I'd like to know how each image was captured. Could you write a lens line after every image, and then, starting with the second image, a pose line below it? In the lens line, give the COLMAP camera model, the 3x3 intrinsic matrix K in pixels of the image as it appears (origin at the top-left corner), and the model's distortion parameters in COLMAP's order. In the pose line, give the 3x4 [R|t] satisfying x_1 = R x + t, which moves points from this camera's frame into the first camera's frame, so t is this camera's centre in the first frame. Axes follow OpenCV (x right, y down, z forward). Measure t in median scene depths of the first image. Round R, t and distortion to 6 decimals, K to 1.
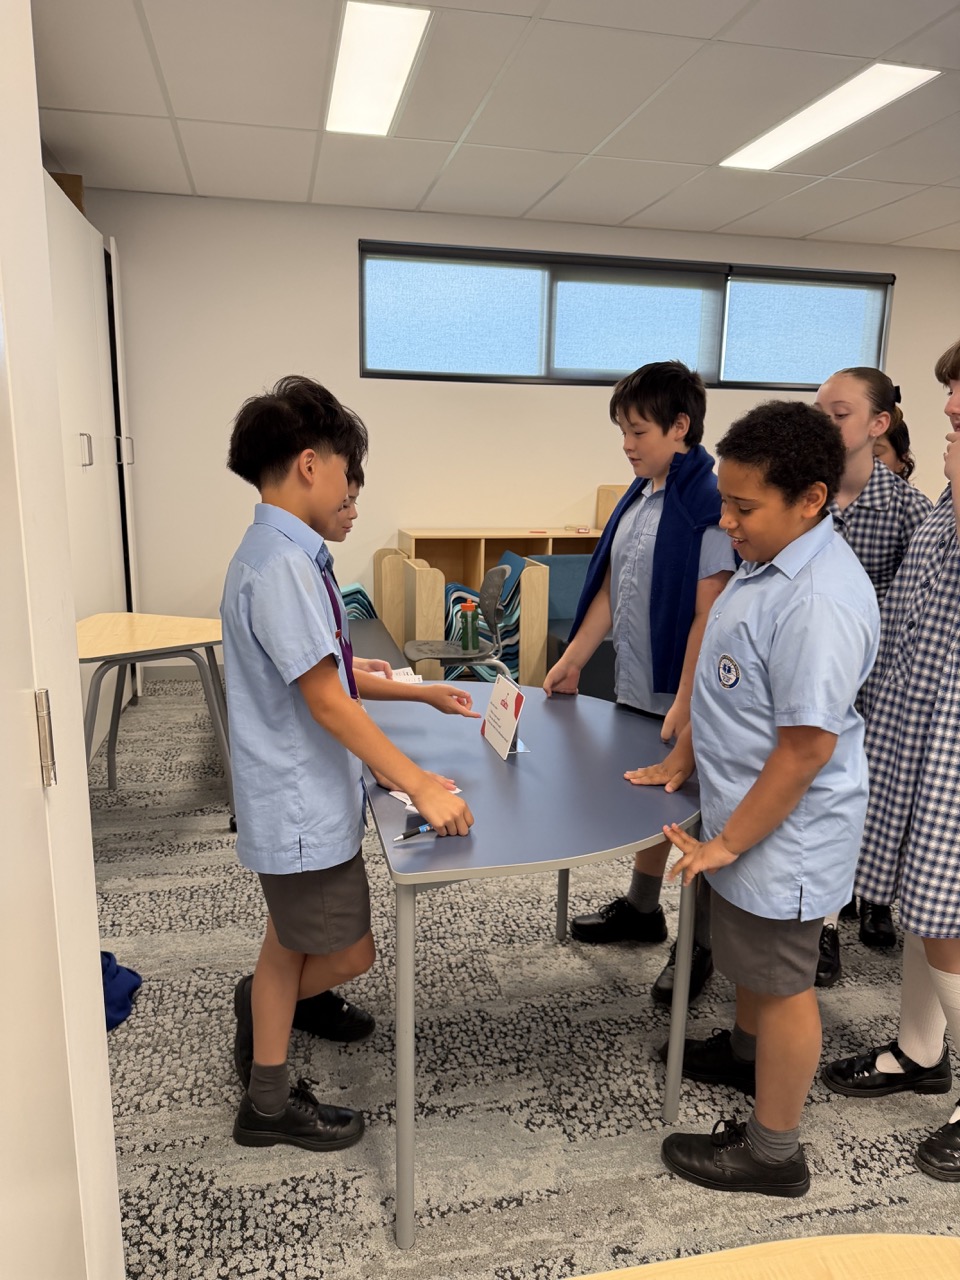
lens RADIAL K [[915.4, 0, 474.7], [0, 915.4, 646.1], [0, 0, 1]] dist [0.064400, -0.050209]
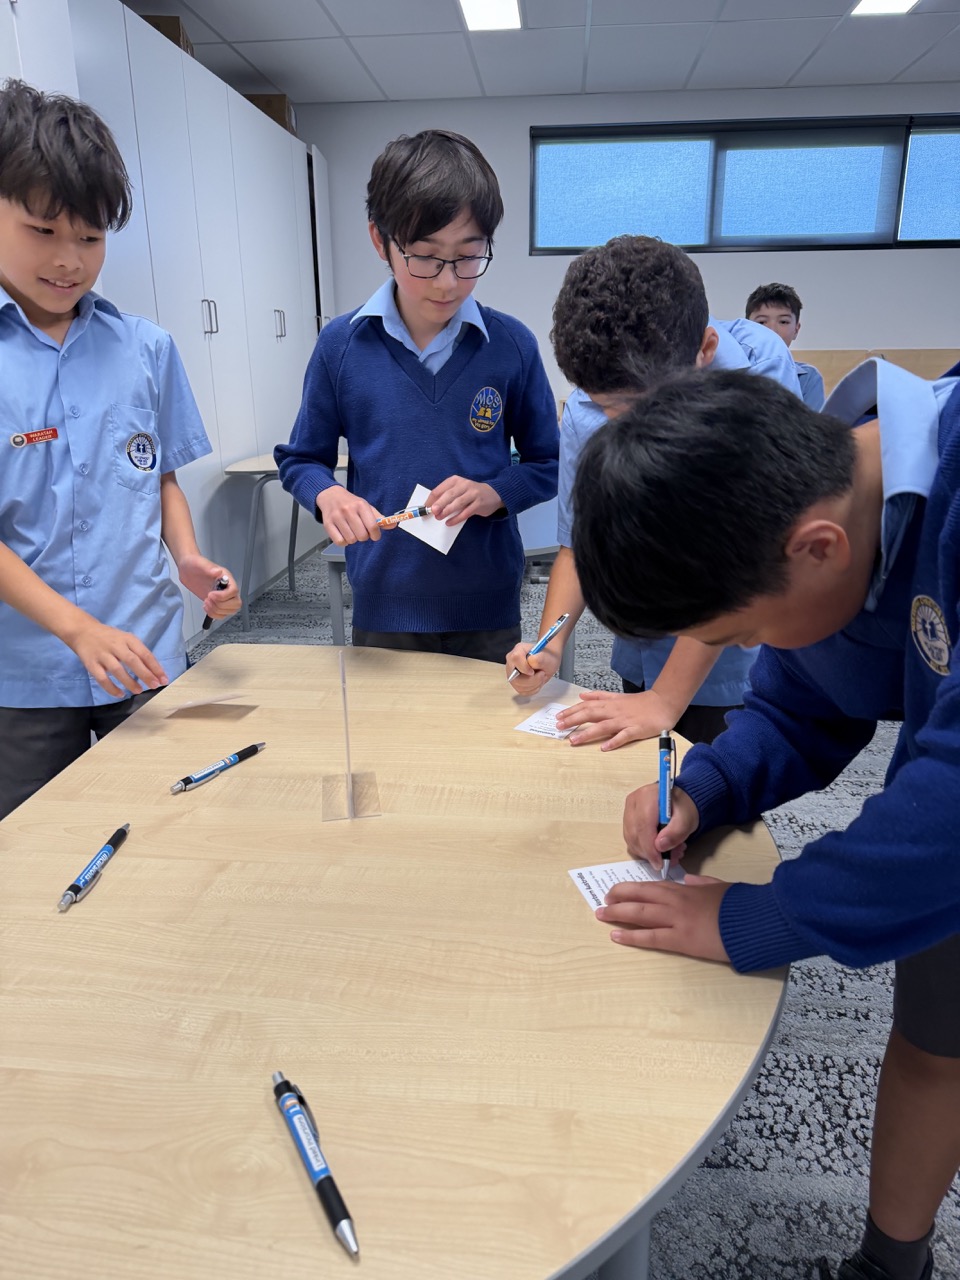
lens RADIAL K [[915.4, 0, 473.2], [0, 915.4, 617.9], [0, 0, 1]] dist [0.064400, -0.050209]
pose [[0.956213, 0.061914, -0.286048, 0.156382], [-0.041787, 0.996236, 0.075945, 0.061138], [0.289673, -0.060666, 0.955201, -0.109100]]
